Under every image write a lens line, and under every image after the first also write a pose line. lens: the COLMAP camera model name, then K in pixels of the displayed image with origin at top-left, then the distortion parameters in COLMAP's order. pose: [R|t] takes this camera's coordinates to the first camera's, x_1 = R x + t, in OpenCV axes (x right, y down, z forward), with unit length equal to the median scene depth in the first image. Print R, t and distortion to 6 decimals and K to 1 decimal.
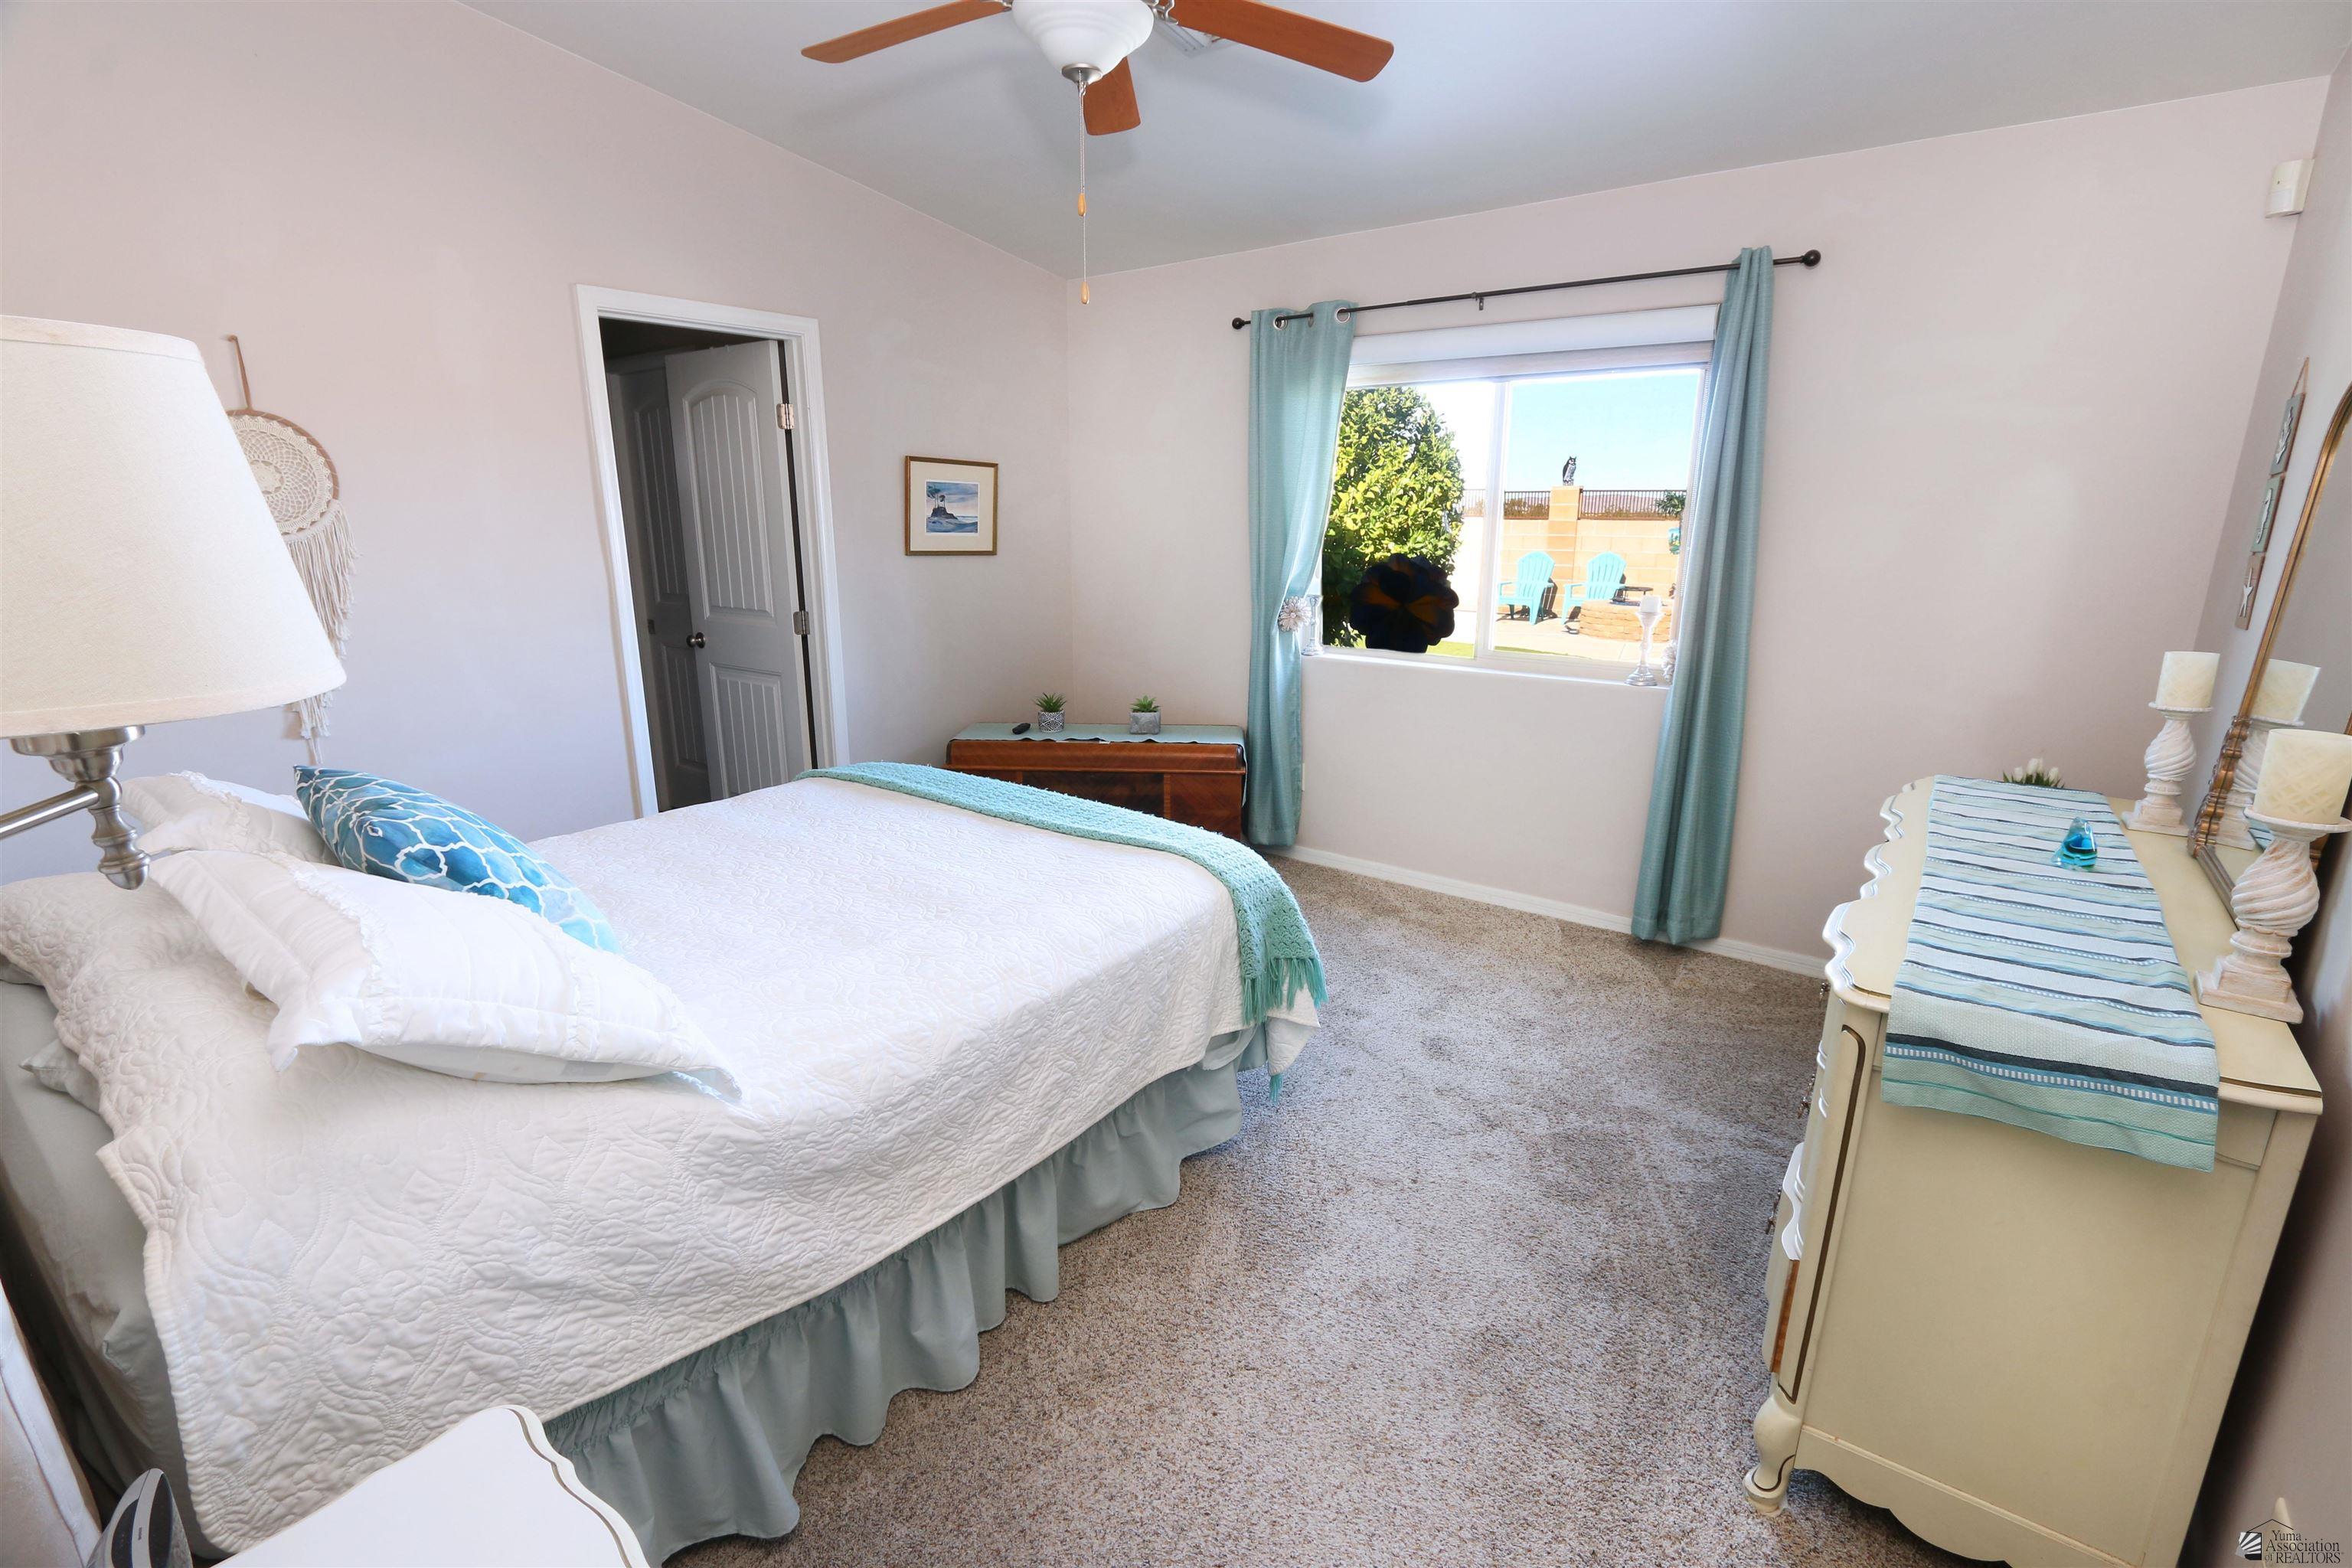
lens RADIAL K [[1082.1, 0, 1168.6], [0, 1082.1, 784.2], [0, 0, 1]] dist [-0.015175, 0.001442]
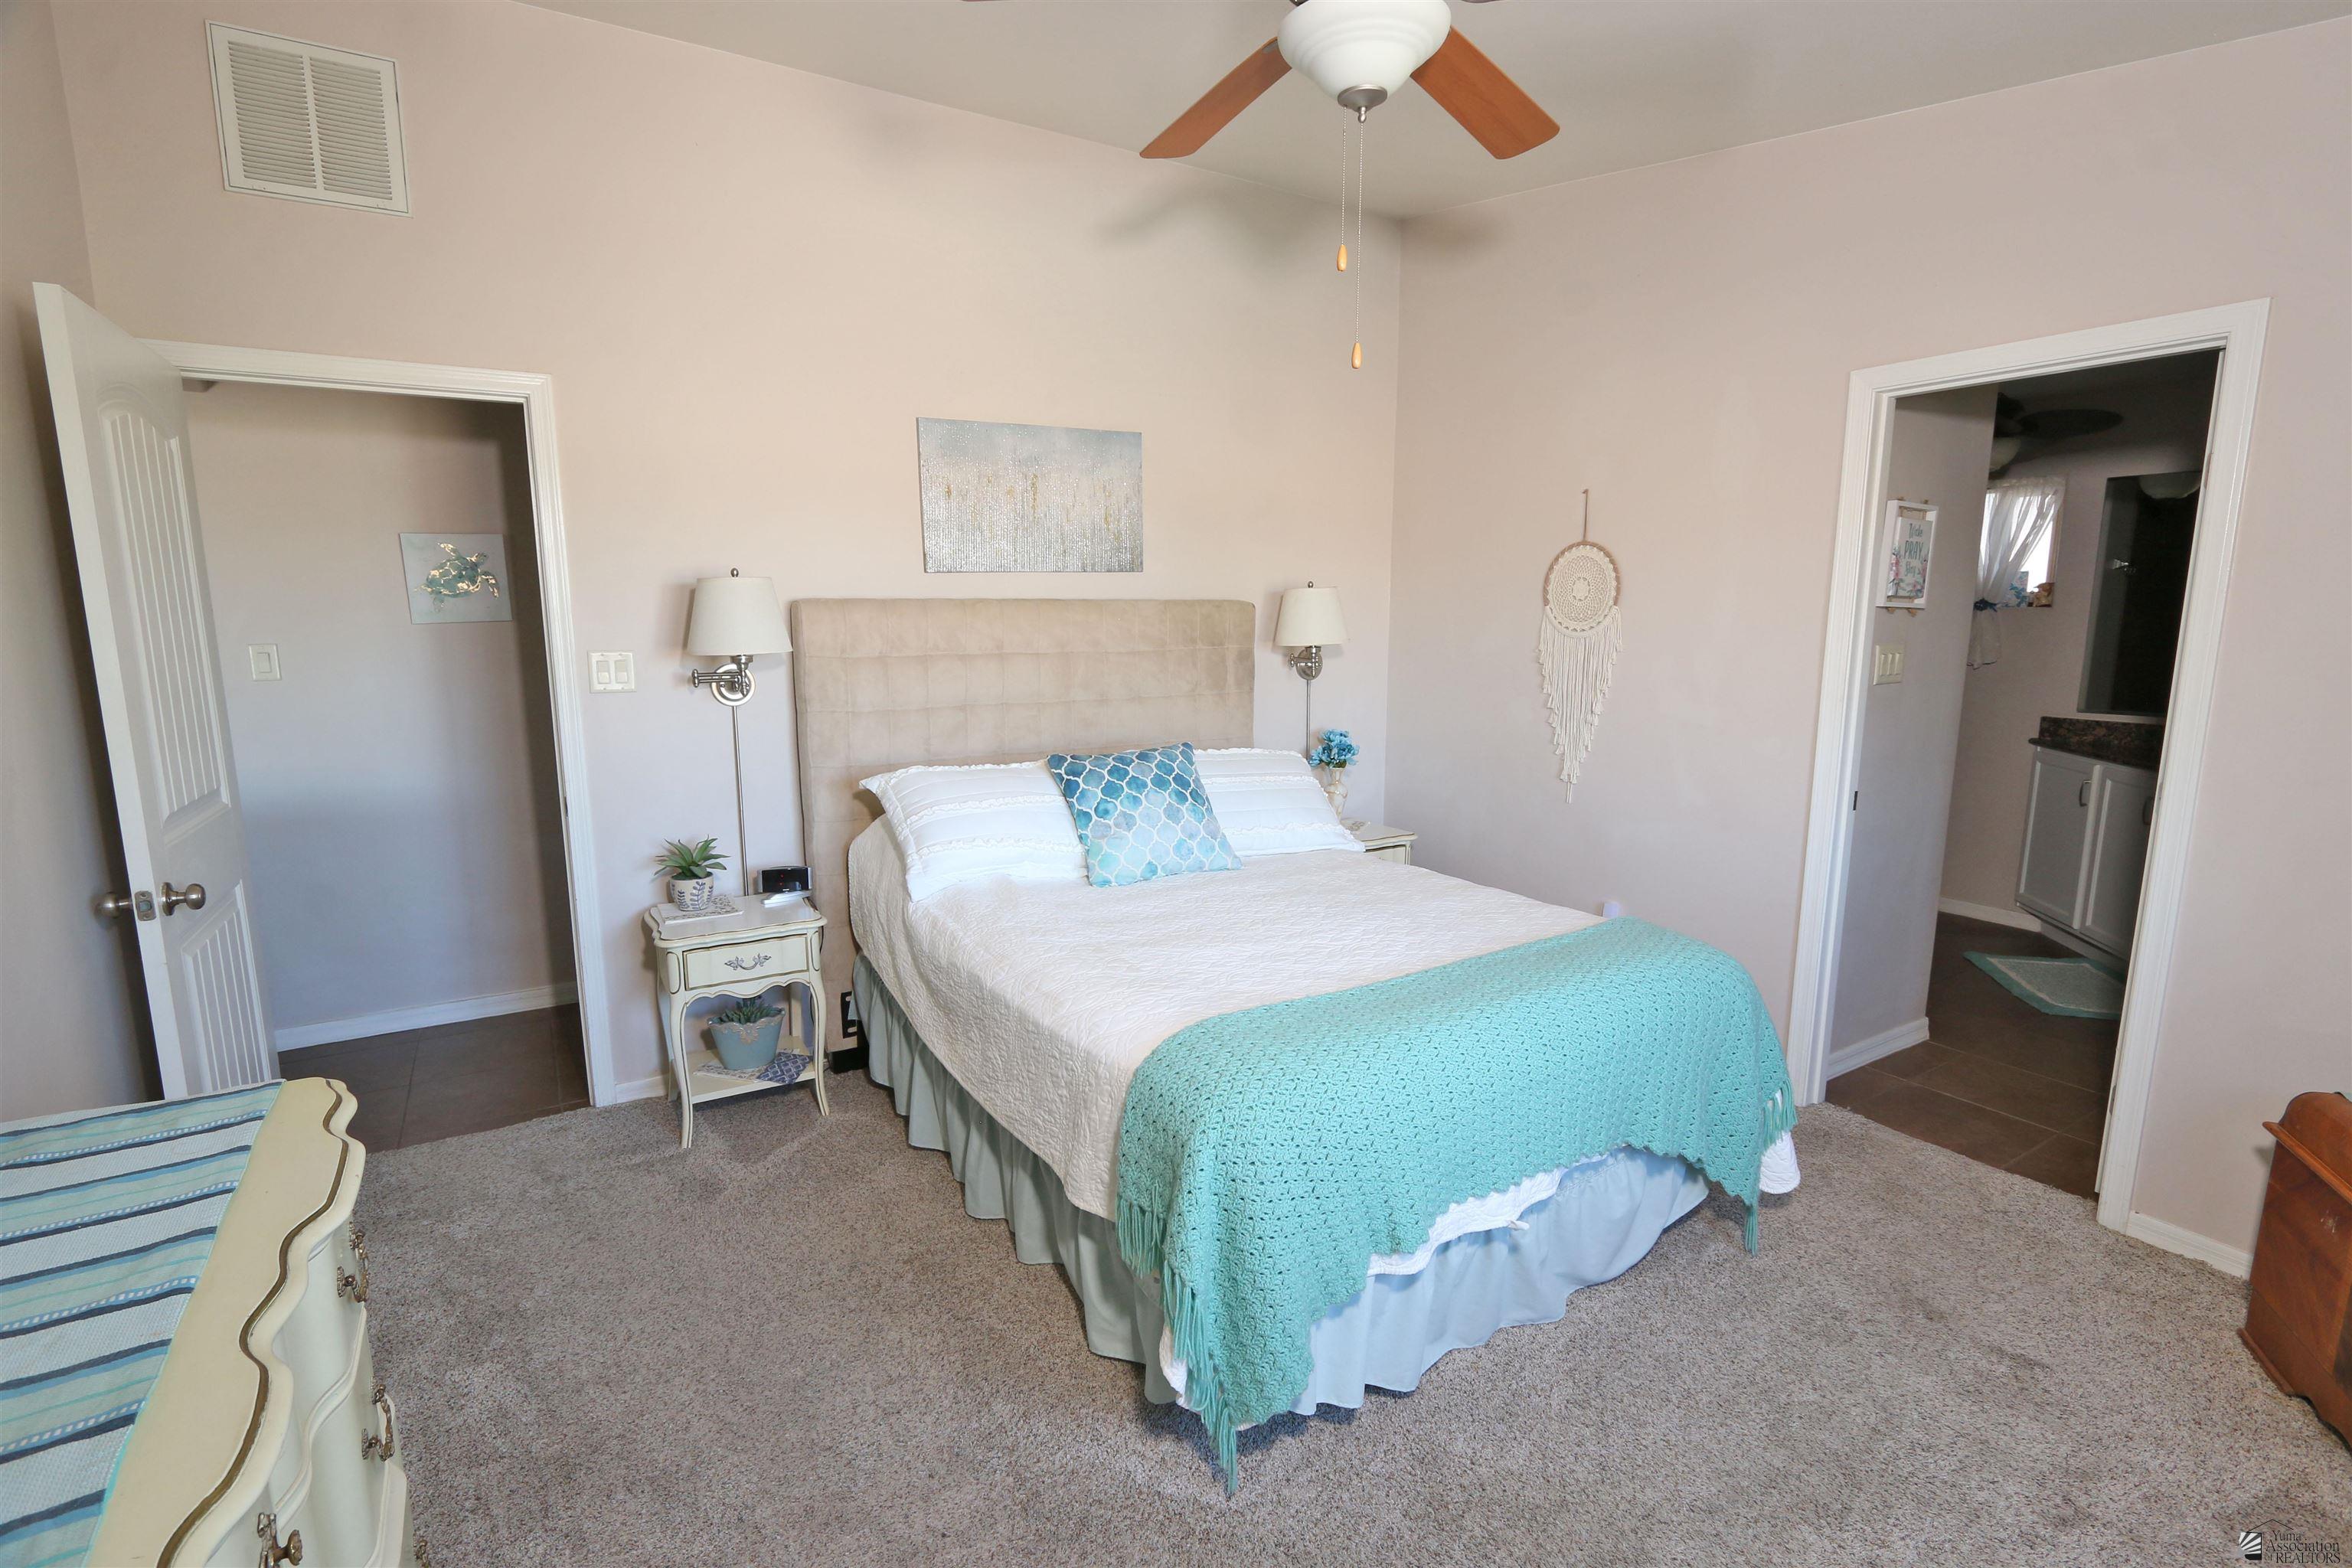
lens RADIAL K [[1082.1, 0, 1170.5], [0, 1082.1, 790.1], [0, 0, 1]] dist [-0.015175, 0.001442]
pose [[-0.377827, 0.158166, -0.912267, 0.615397], [-0.227062, 0.939383, 0.256908, -0.269682], [0.897602, 0.304208, -0.319010, 1.003161]]
